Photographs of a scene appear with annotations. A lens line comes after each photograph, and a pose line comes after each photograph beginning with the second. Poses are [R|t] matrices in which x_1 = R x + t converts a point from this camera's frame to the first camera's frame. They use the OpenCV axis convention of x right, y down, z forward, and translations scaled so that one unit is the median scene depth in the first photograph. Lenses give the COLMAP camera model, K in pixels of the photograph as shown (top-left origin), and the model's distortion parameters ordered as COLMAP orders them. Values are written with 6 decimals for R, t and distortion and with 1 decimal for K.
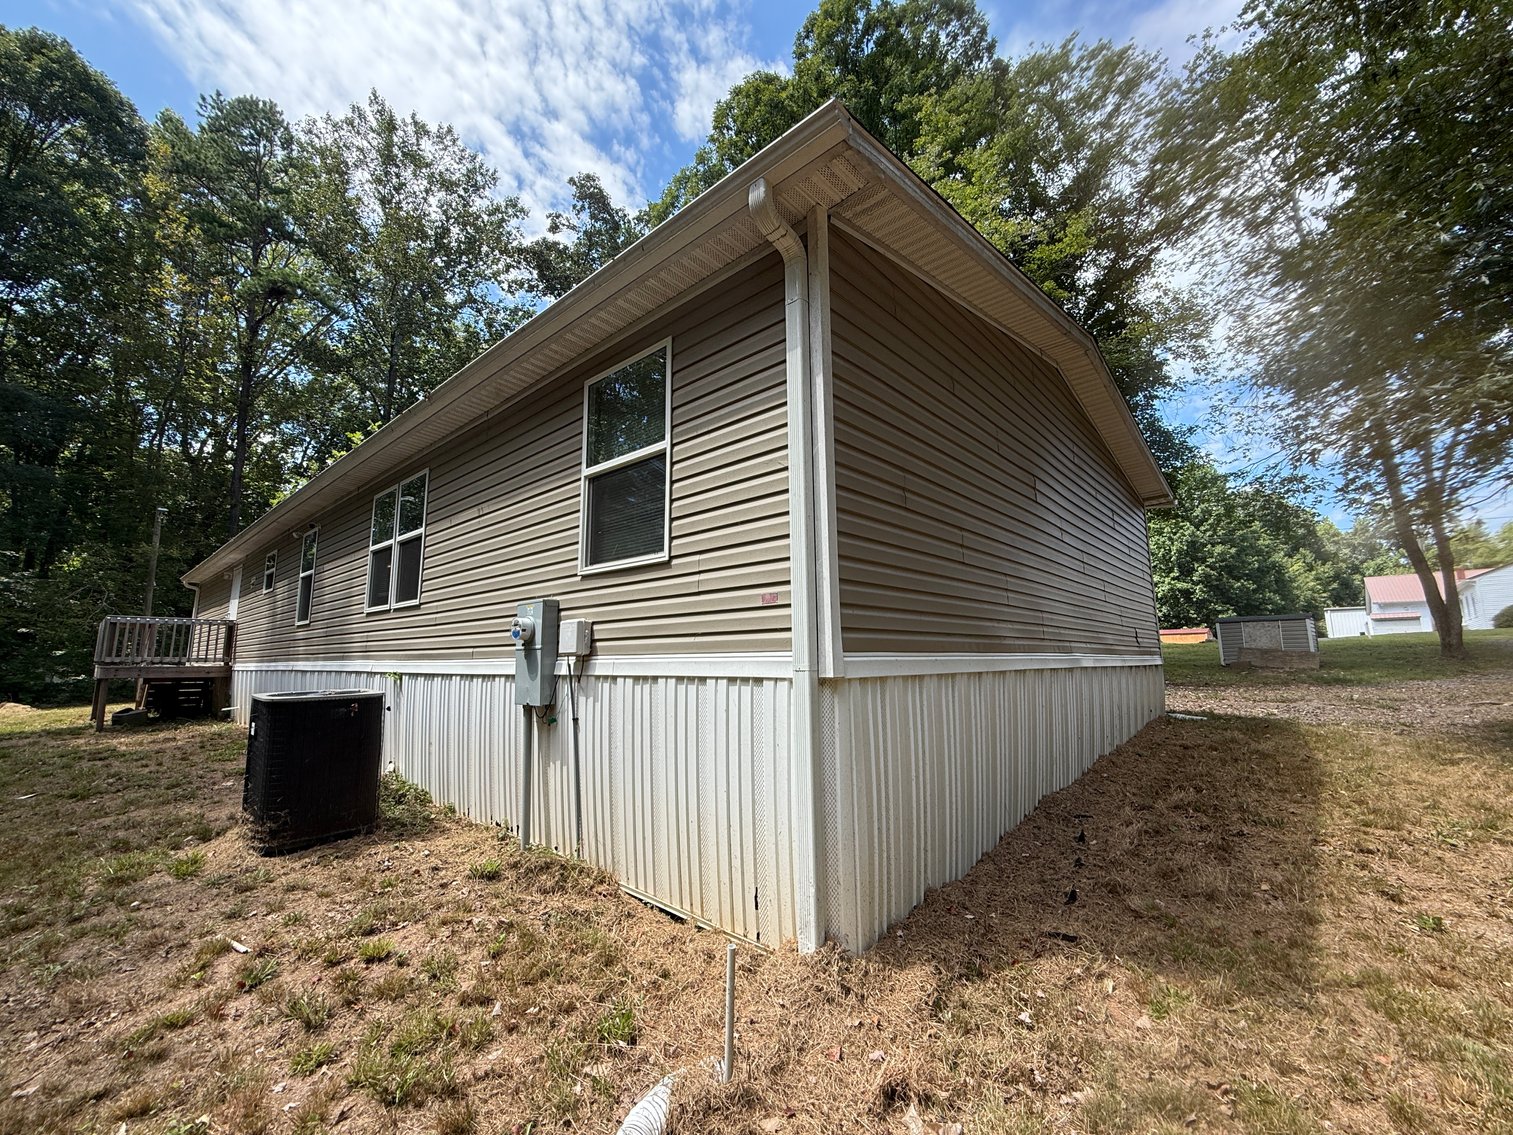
lens RADIAL K [[615.4, 0, 752.8], [0, 615.4, 565.5], [0, 0, 1]] dist [0.000344, 0.000466]
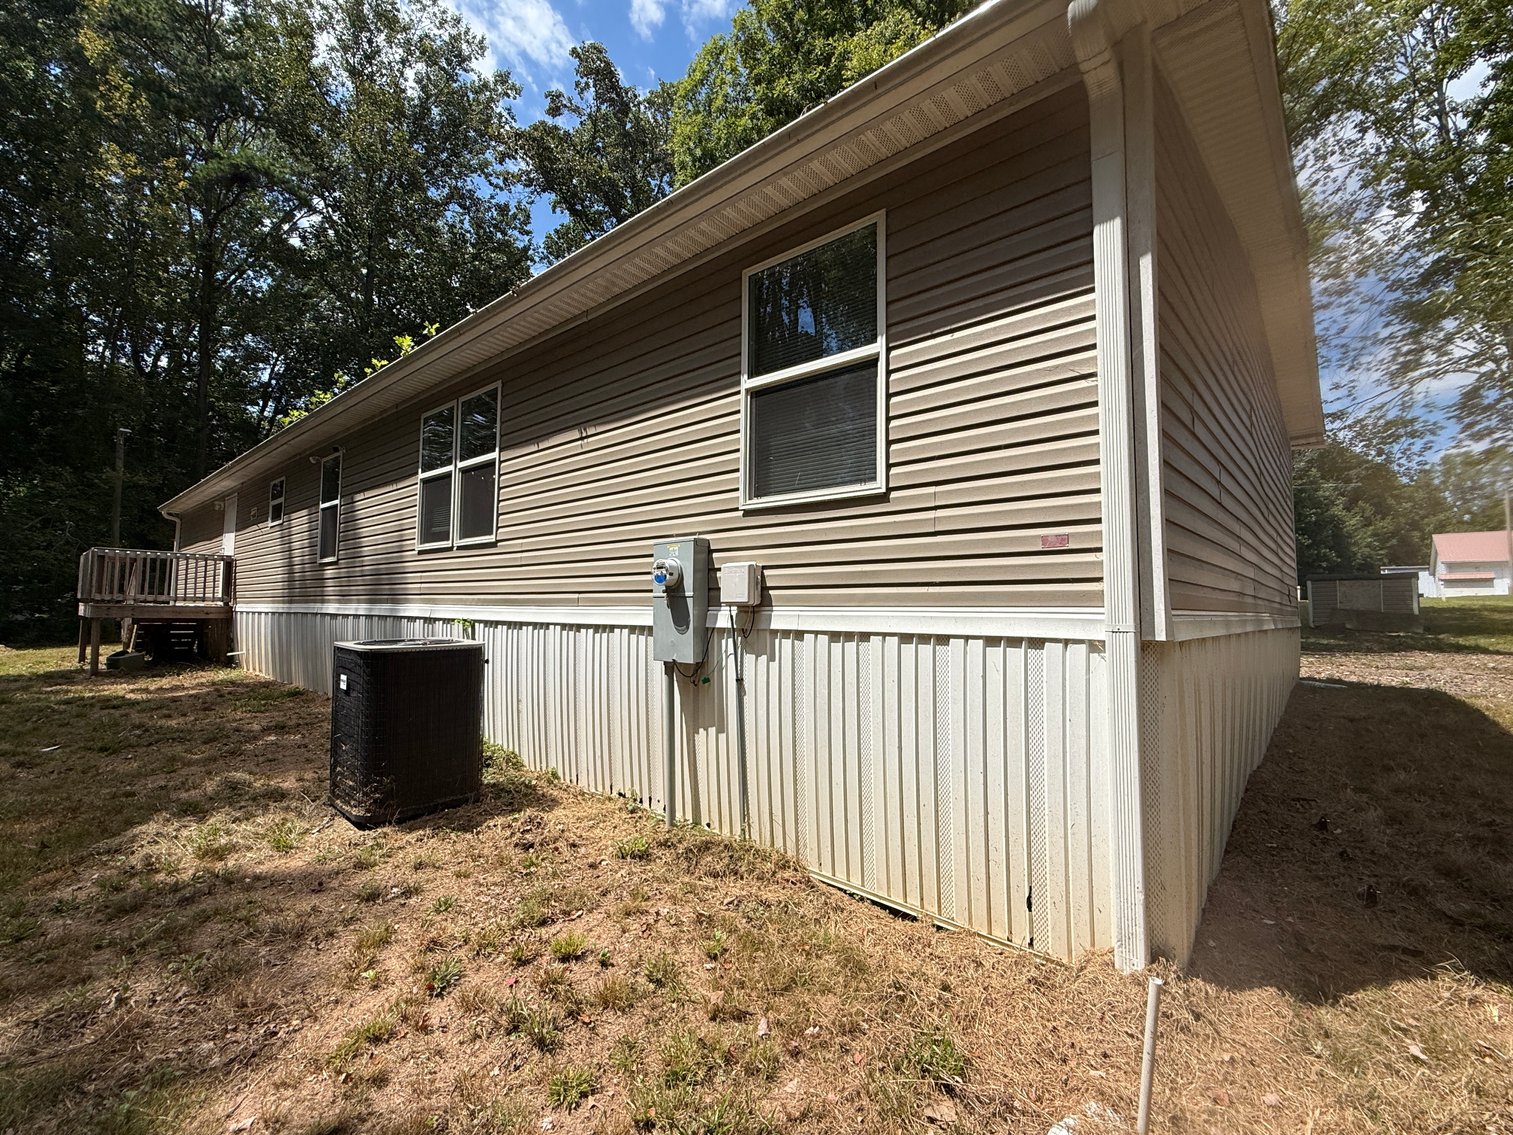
lens RADIAL K [[668.3, 0, 752.5], [0, 668.3, 565.3], [0, 0, 1]] dist [0.000389, 0.000233]
pose [[0.999786, 0.020371, 0.003565, -0.216777], [-0.020601, 0.996135, 0.085381, 0.010789], [-0.001811, -0.085436, 0.996342, 0.074748]]
